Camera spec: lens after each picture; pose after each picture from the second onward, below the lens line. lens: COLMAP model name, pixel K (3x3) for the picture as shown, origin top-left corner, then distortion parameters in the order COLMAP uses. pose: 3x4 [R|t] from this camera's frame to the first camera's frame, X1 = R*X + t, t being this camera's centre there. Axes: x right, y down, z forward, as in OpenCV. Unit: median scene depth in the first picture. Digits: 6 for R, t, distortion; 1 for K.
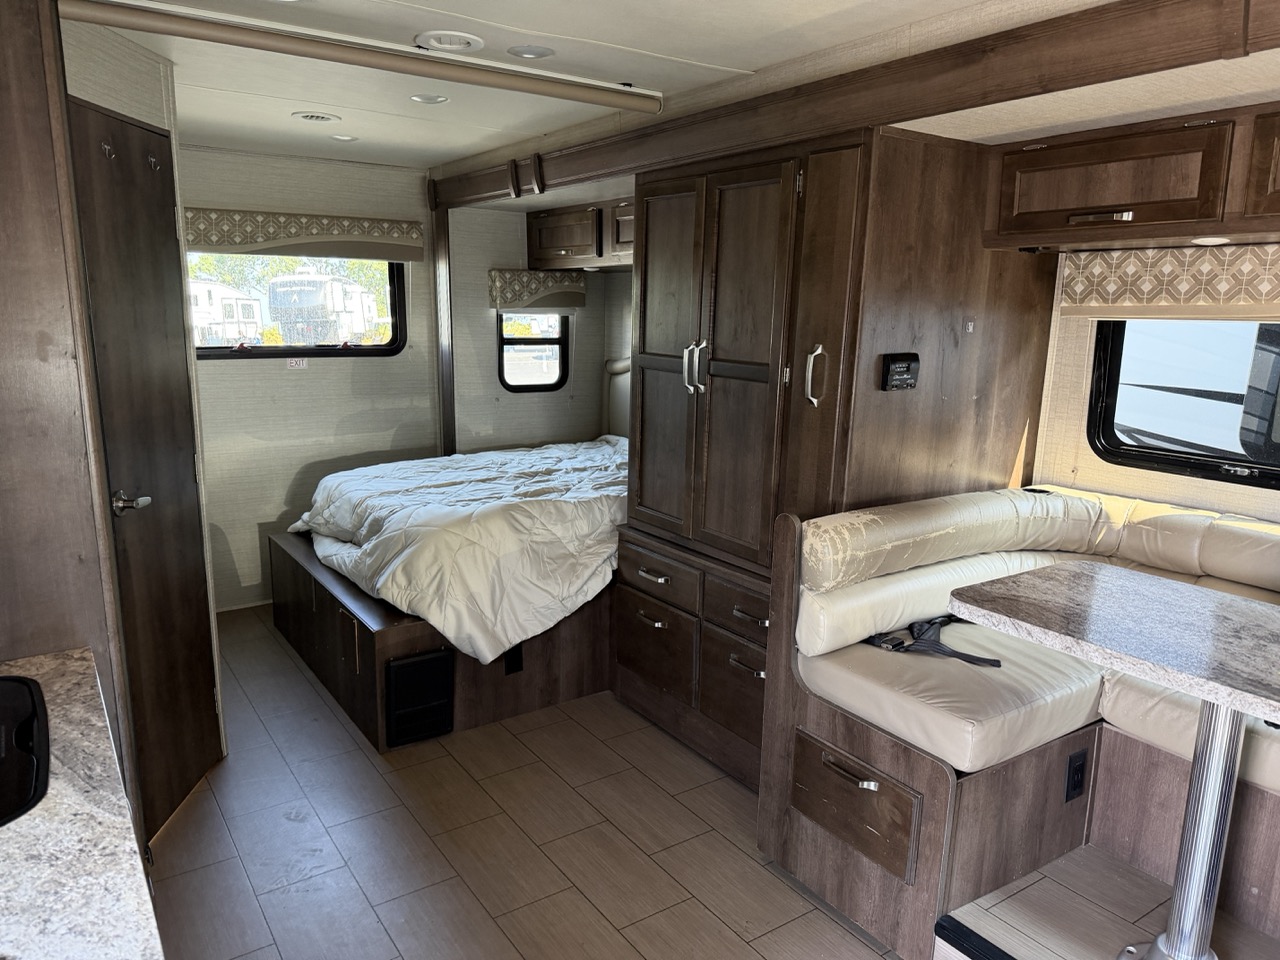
lens RADIAL K [[886.7, 0, 640.0], [0, 886.7, 487.3], [0, 0, 1]] dist [0.131252, -0.236910]
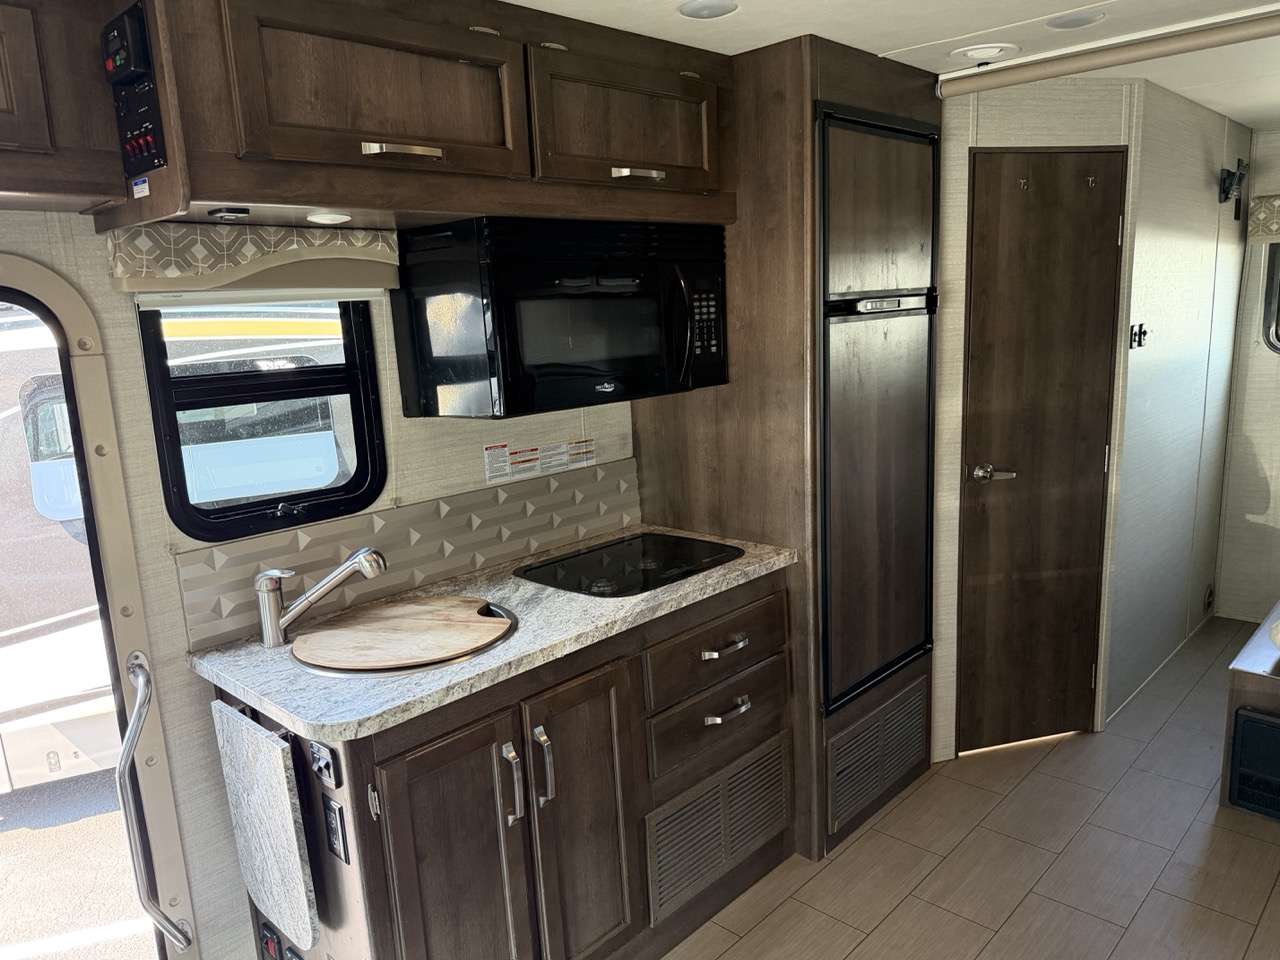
lens RADIAL K [[893.0, 0, 640.9], [0, 893.0, 477.8], [0, 0, 1]] dist [0.123415, -0.171026]
pose [[0.209837, 0.159252, -0.964680, 0.393321], [-0.151426, 0.980035, 0.128848, -0.048705], [0.965939, 0.119040, 0.229763, 0.199132]]
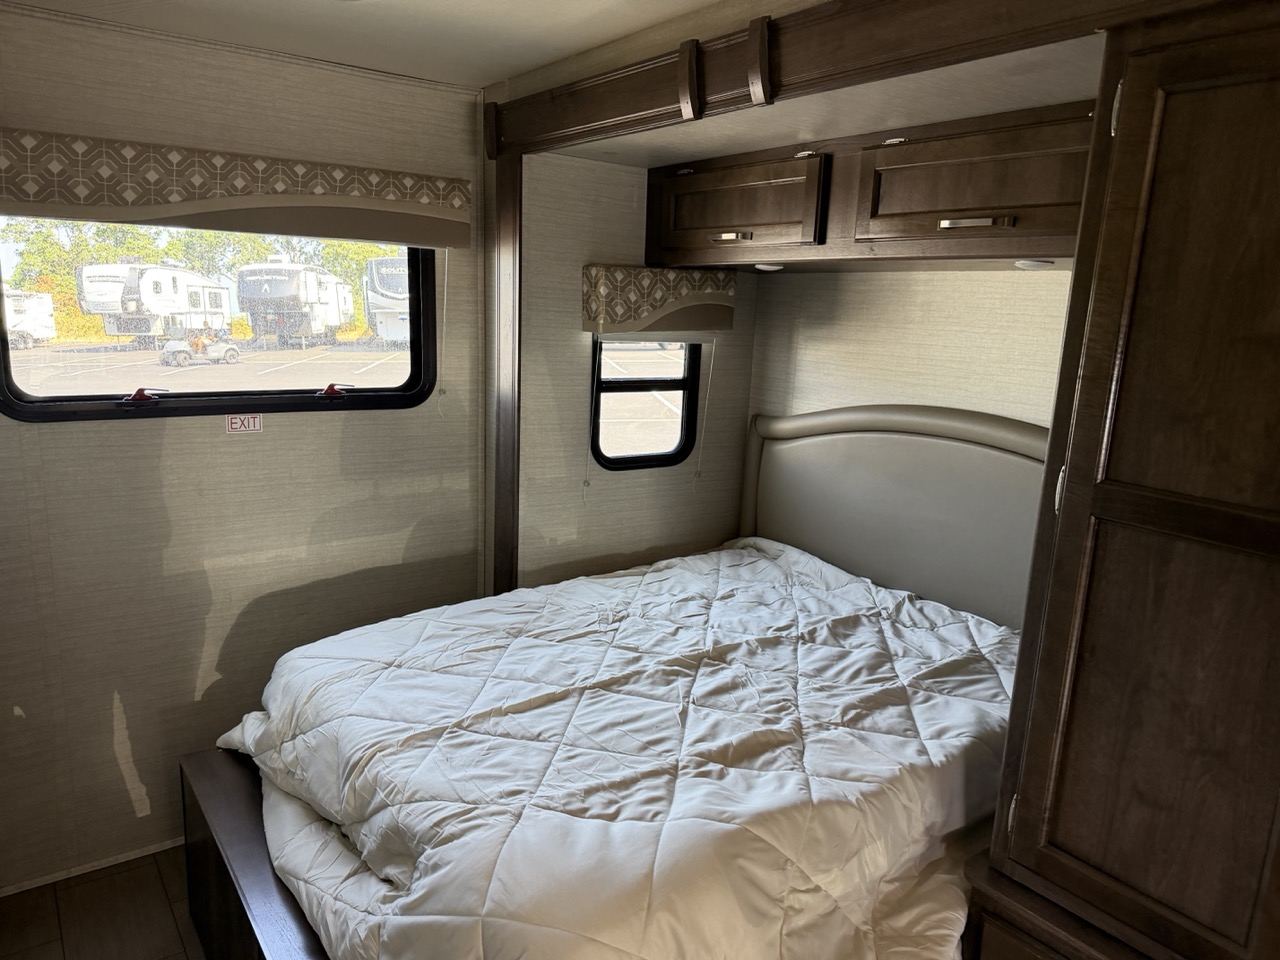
lens RADIAL K [[892.8, 0, 646.7], [0, 892.8, 486.3], [0, 0, 1]] dist [0.084089, -0.114746]
pose [[0.999229, 0.018487, 0.034643, -0.213281], [-0.018503, 0.999829, 0.000120, -0.147459], [-0.034635, -0.000761, 0.999400, 0.612804]]
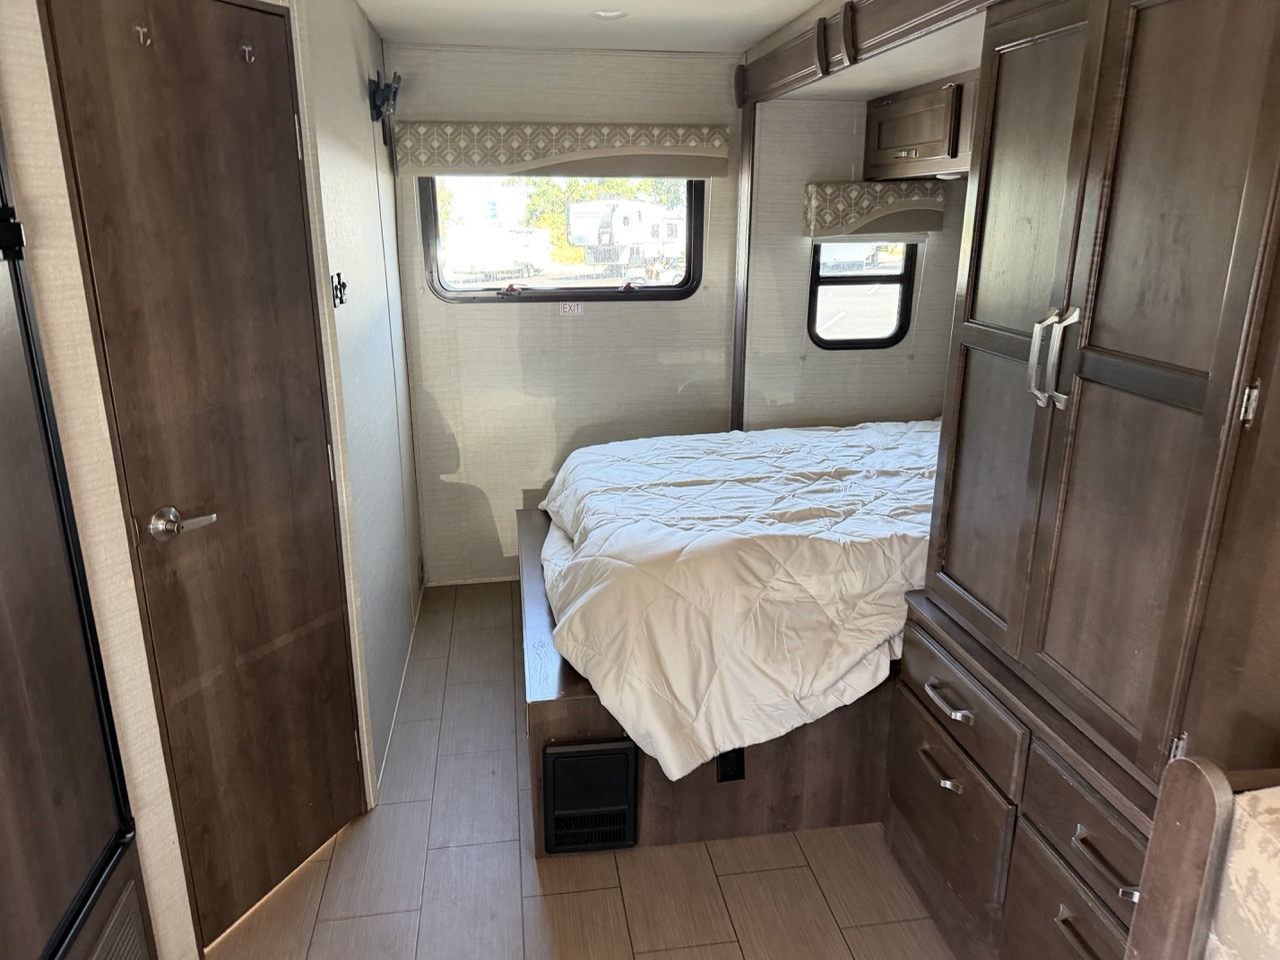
lens RADIAL K [[893.0, 0, 640.9], [0, 893.0, 477.8], [0, 0, 1]] dist [0.123415, -0.171026]
pose [[0.902376, 0.104561, -0.418072, 0.068473], [-0.071441, 0.992991, 0.094149, -0.090682], [0.424986, -0.055090, 0.903522, 0.367703]]
